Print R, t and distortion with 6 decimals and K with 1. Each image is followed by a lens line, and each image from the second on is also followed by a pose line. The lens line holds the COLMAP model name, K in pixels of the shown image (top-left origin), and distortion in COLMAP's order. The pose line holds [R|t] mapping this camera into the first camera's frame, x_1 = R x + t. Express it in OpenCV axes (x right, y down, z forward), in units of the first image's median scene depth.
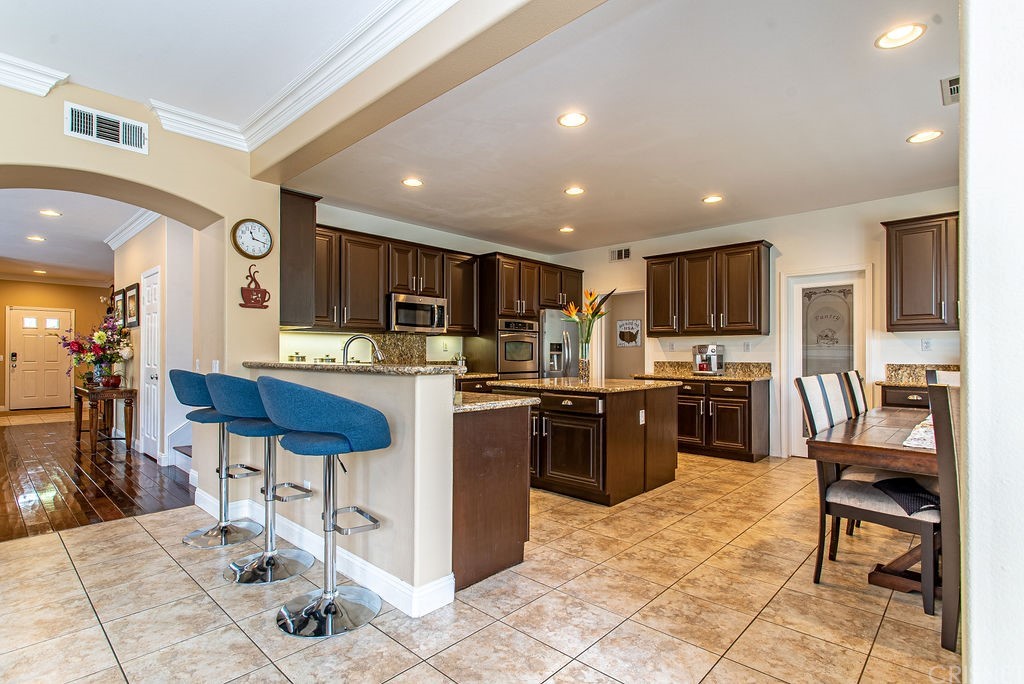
lens RADIAL K [[490.8, 0, 512.0], [0, 490.8, 349.8], [0, 0, 1]] dist [-0.002362, 0.002569]
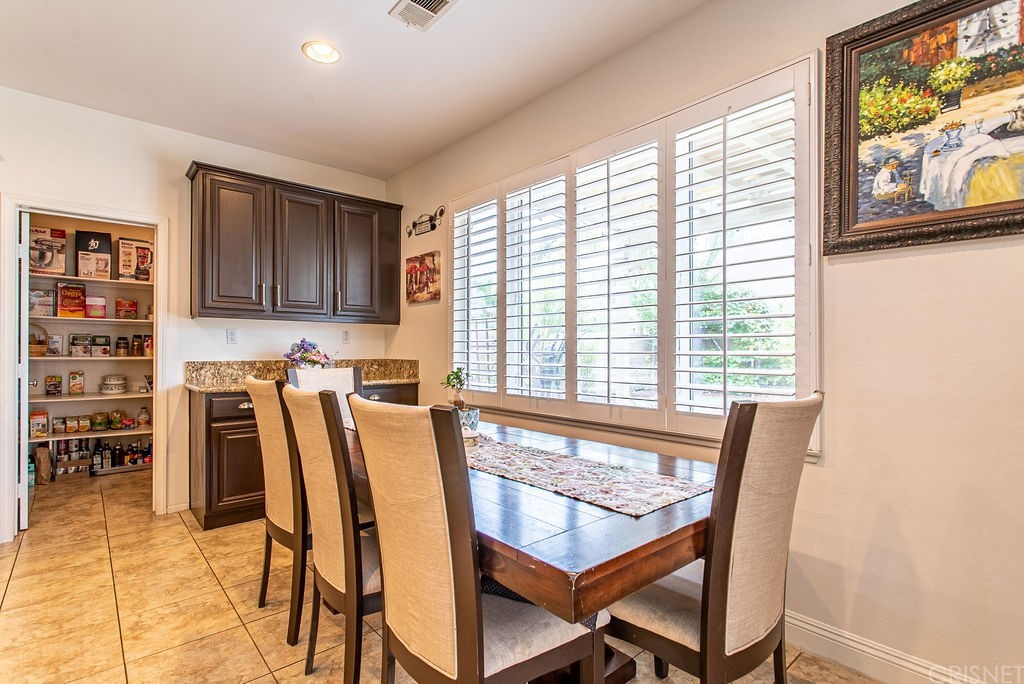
lens RADIAL K [[490.8, 0, 501.2], [0, 490.8, 346.7], [0, 0, 1]] dist [-0.002362, 0.002569]
pose [[0.123413, 0.016546, 0.992217, 0.092916], [-0.016772, 0.999753, -0.014586, 0.009298], [-0.992214, -0.014842, 0.123660, 0.411550]]
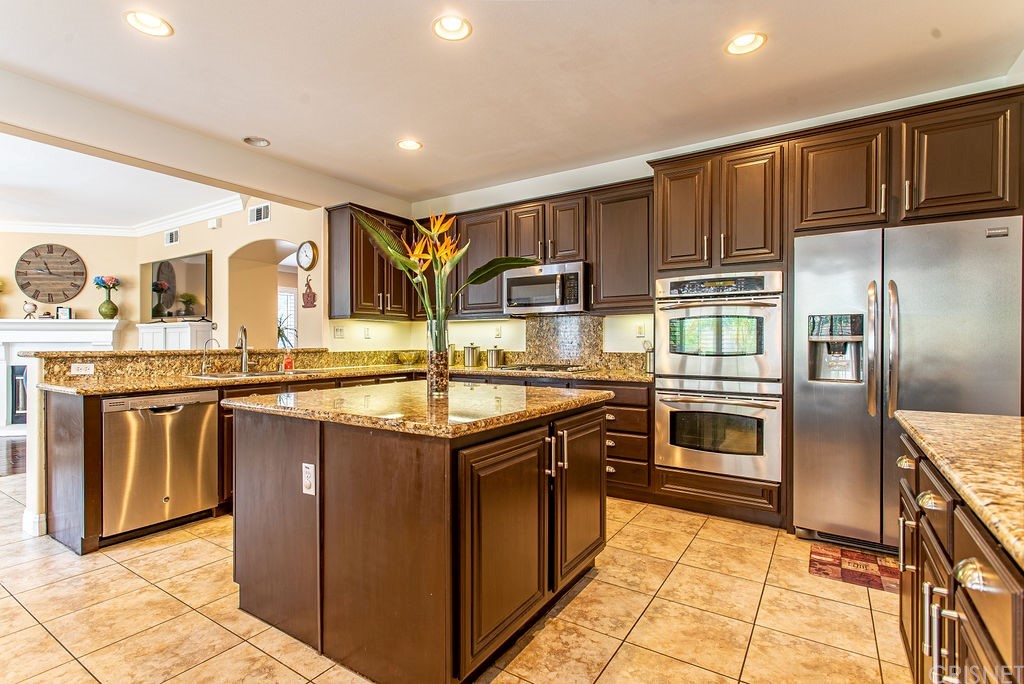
lens RADIAL K [[490.8, 0, 494.4], [0, 490.8, 339.1], [0, 0, 1]] dist [-0.002362, 0.002569]
pose [[0.169354, -0.007770, -0.985525, 0.548302], [0.008440, 0.999944, -0.006433, 0.008438], [0.985519, -0.007228, 0.169410, 0.804320]]
